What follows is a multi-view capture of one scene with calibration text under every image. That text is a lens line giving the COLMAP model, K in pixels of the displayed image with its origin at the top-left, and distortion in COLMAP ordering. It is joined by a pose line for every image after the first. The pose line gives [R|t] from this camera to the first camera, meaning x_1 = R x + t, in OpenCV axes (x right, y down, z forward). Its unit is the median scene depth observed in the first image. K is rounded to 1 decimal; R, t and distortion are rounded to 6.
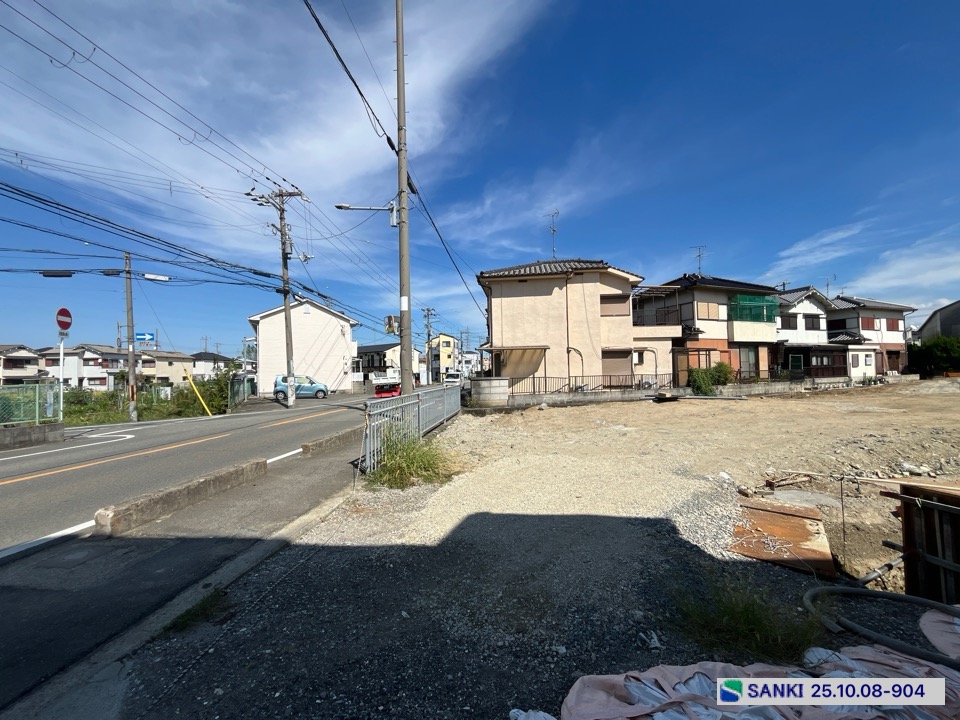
lens RADIAL K [[390.3, 0, 476.9], [0, 390.3, 360.4], [0, 0, 1]] dist [-0.002765, 0.000221]
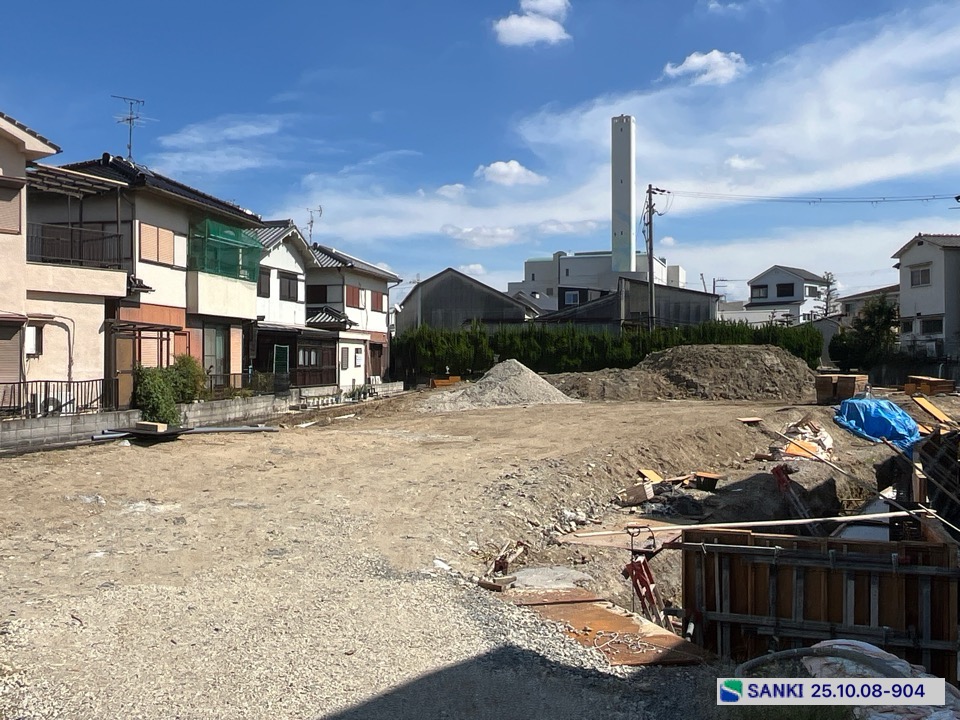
lens RADIAL K [[939.5, 0, 472.9], [0, 939.5, 360.6], [0, 0, 1]] dist [-0.004770, 0.009975]
pose [[0.553444, 0.022161, 0.832592, -0.149301], [-0.036545, 0.999329, -0.002306, 0.000531], [-0.832084, -0.029150, 0.553882, 0.069105]]
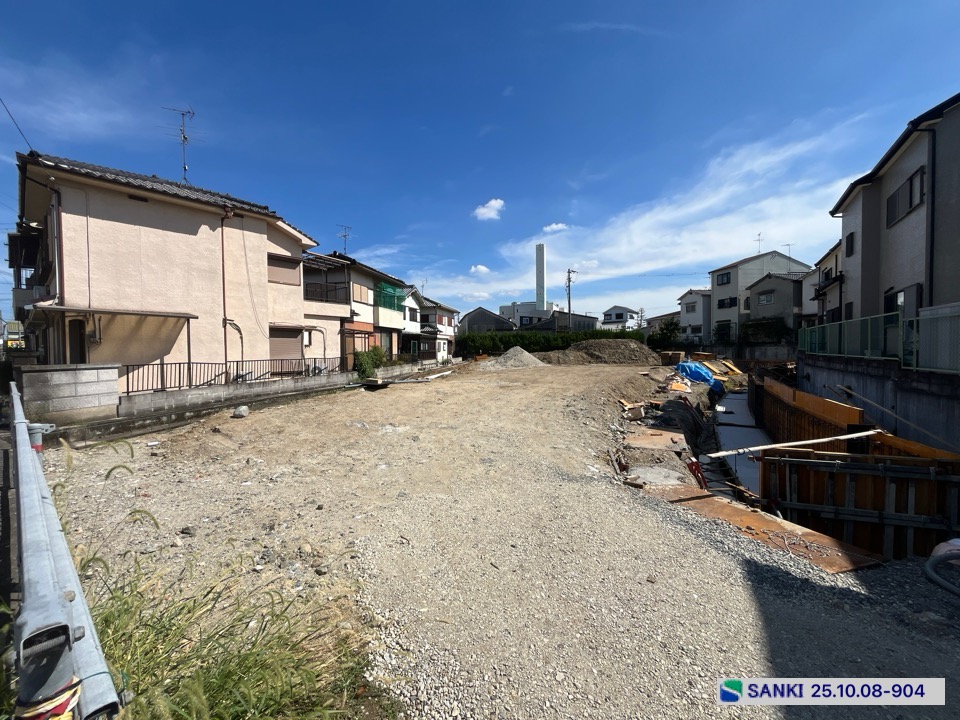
lens RADIAL K [[390.3, 0, 476.9], [0, 390.3, 360.4], [0, 0, 1]] dist [-0.002765, 0.000221]
pose [[0.551469, -0.009148, 0.834145, -0.083969], [-0.026284, 0.999253, 0.028335, 0.007772], [-0.833781, -0.037551, 0.550817, 0.230558]]
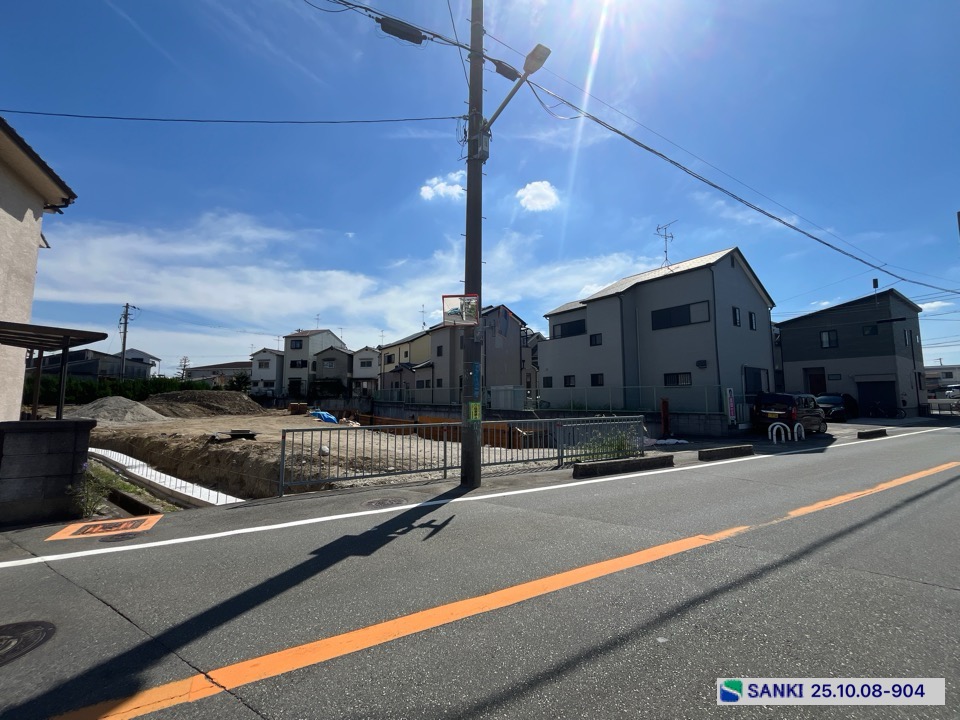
lens RADIAL K [[390.3, 0, 476.9], [0, 390.3, 360.4], [0, 0, 1]] dist [-0.002765, 0.000221]
pose [[-0.572482, 0.100929, 0.813681, -0.381268], [-0.012986, 0.991154, -0.132079, 0.027585], [-0.819814, -0.086180, -0.566107, 0.752822]]
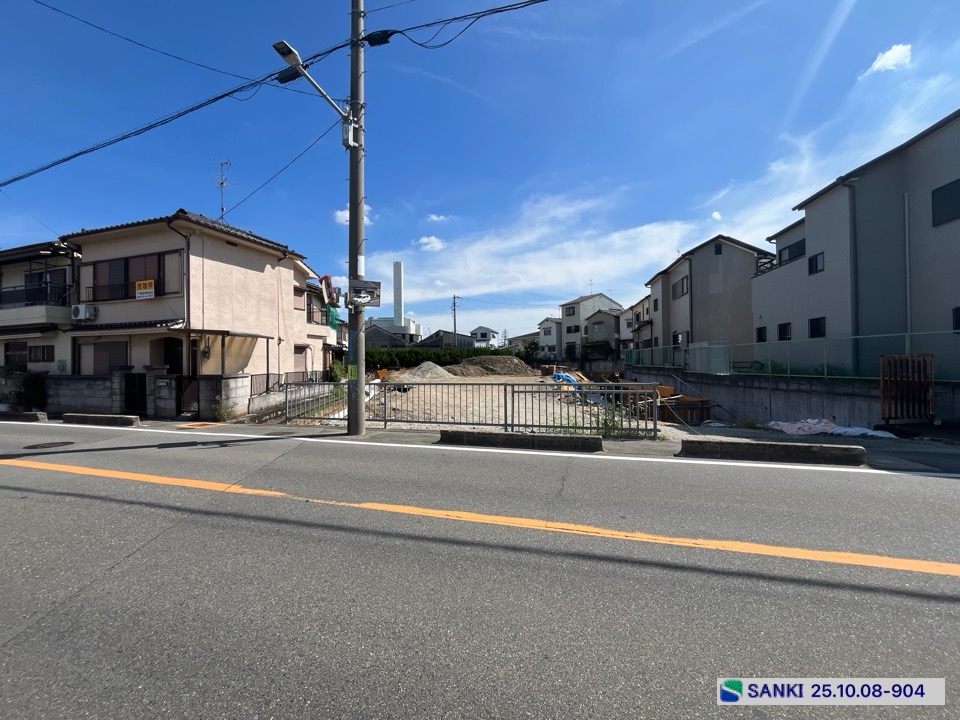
lens RADIAL K [[390.3, 0, 476.9], [0, 390.3, 360.4], [0, 0, 1]] dist [-0.002765, 0.000221]
pose [[0.205614, 0.024427, 0.978328, -0.463731], [-0.022362, 0.999545, -0.020257, 0.019602], [-0.978378, -0.017712, 0.206067, 0.362466]]
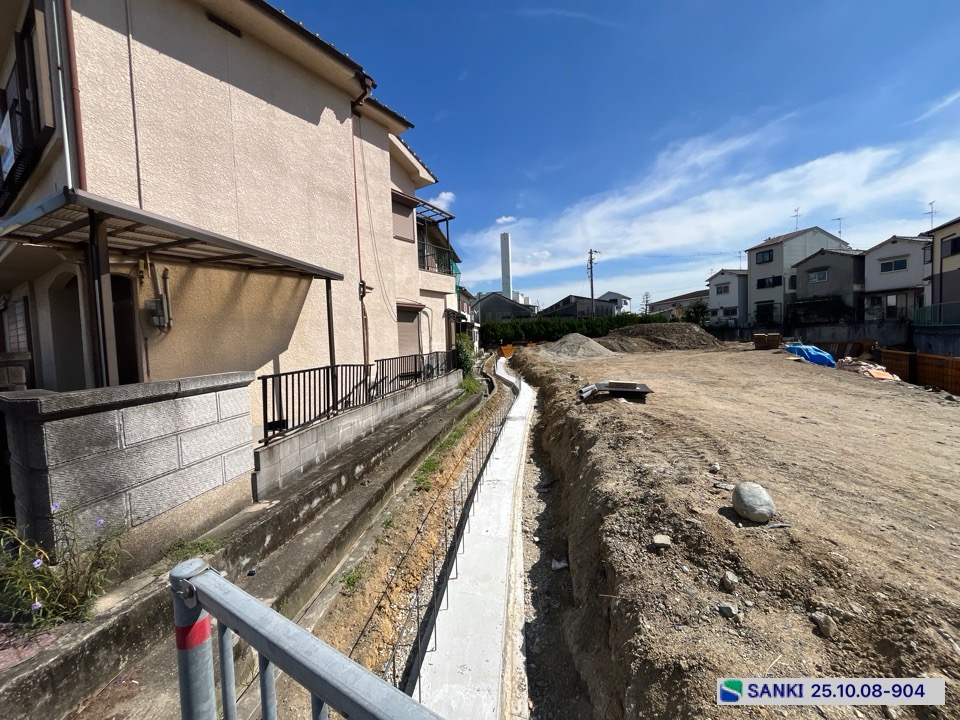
lens RADIAL K [[390.3, 0, 476.9], [0, 390.3, 360.4], [0, 0, 1]] dist [-0.002765, 0.000221]
pose [[0.460413, -0.043646, 0.886631, -0.051571], [0.002286, 0.998846, 0.047983, 0.020637], [-0.887702, -0.020065, 0.459981, 0.654868]]
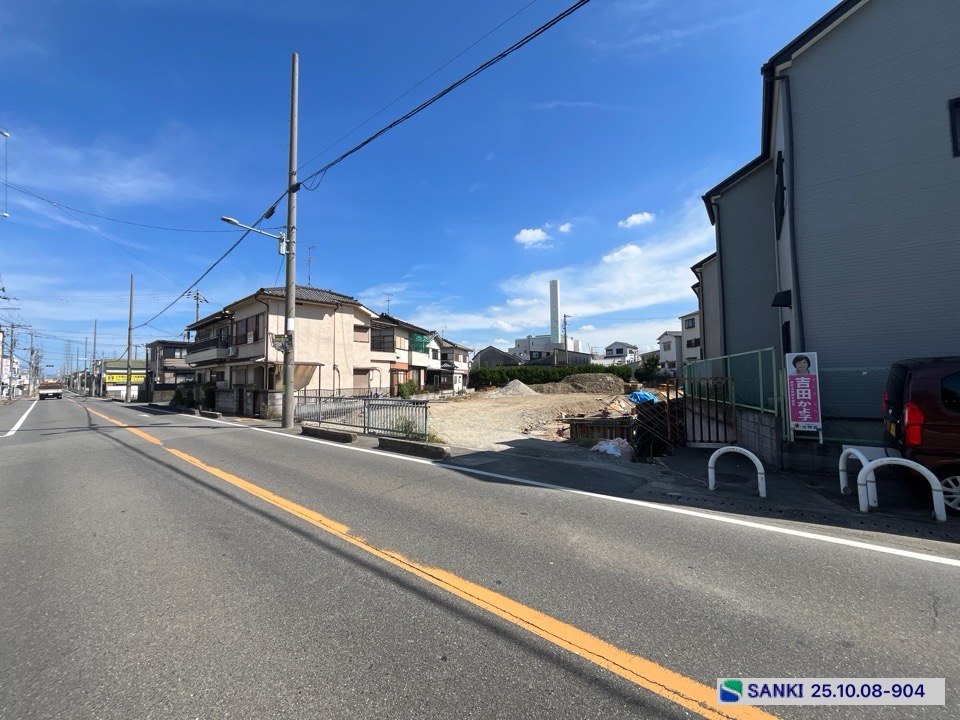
lens RADIAL K [[390.3, 0, 476.9], [0, 390.3, 360.4], [0, 0, 1]] dist [-0.002765, 0.000221]
pose [[0.588174, 0.057550, 0.806684, -0.439572], [-0.026150, 0.998297, -0.052153, 0.003660], [-0.808311, 0.009581, 0.588677, -0.066081]]
